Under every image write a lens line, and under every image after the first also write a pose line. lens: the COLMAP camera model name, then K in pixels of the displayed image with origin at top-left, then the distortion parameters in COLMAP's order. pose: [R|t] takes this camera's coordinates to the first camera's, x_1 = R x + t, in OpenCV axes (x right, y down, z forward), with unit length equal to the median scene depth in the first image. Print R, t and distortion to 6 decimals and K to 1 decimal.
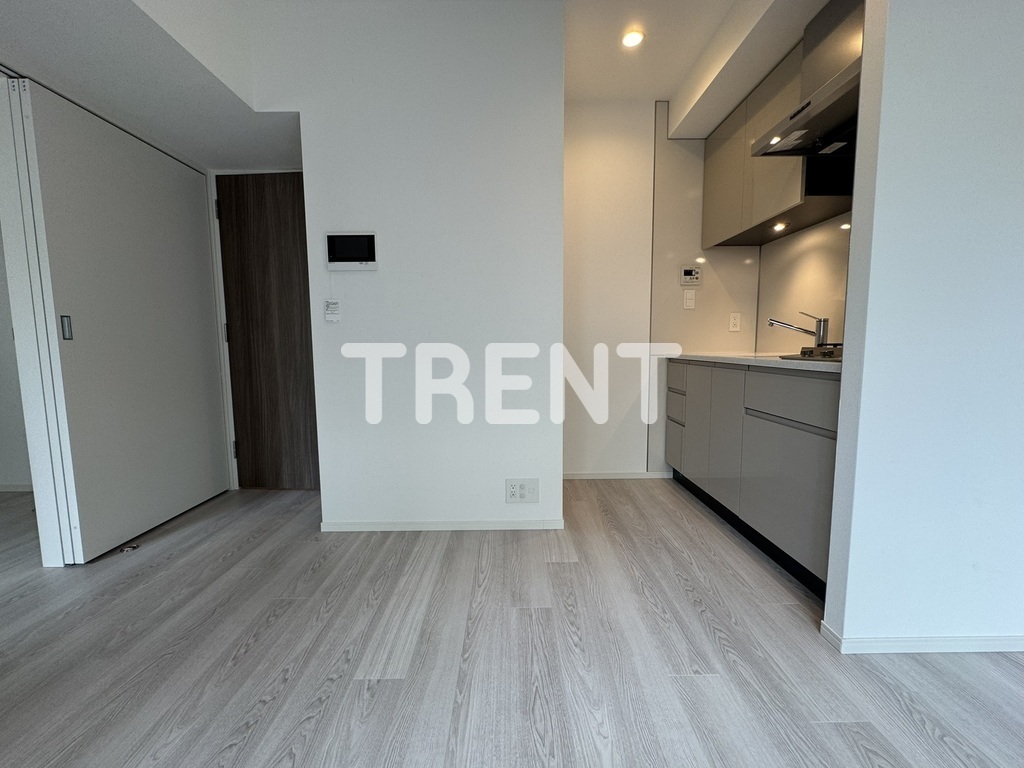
lens RADIAL K [[409.8, 0, 512.0], [0, 409.8, 384.0], [0, 0, 1]] dist [-0.003159, 0.000286]
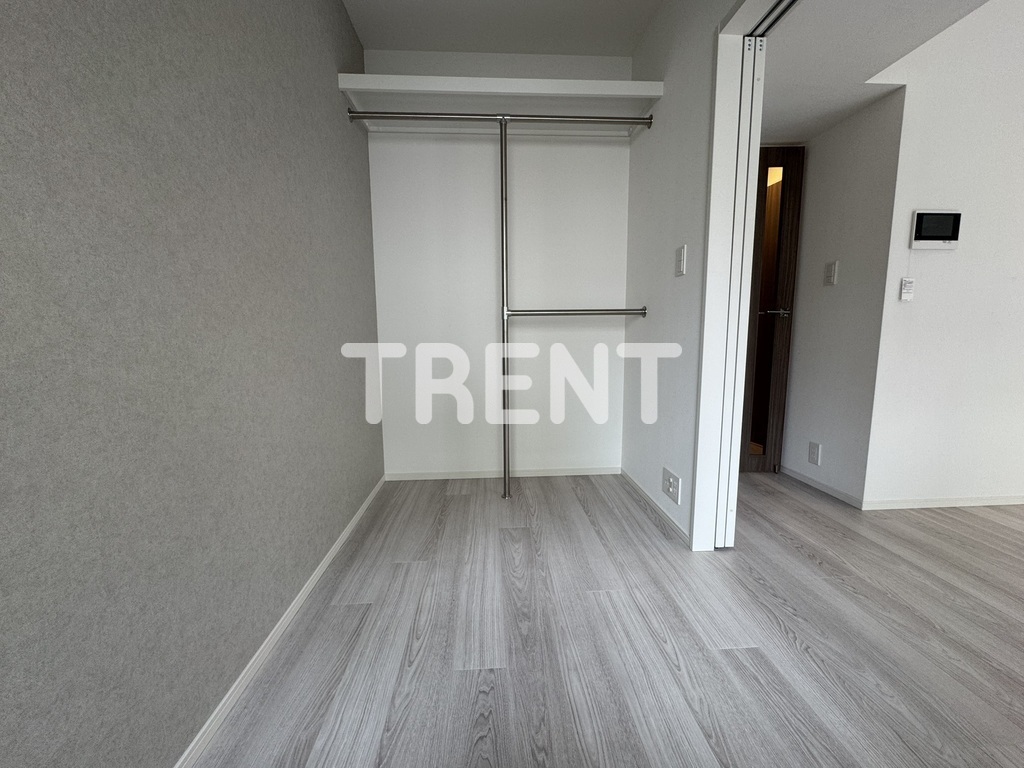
lens RADIAL K [[412.6, 0, 512.0], [0, 412.6, 384.0], [0, 0, 1]] dist [-0.000484, 0.000127]
pose [[0.998225, -0.006861, 0.059166, -1.760730], [0.005194, 0.999587, 0.028281, 0.020740], [-0.059336, -0.027924, 0.997847, 0.057977]]
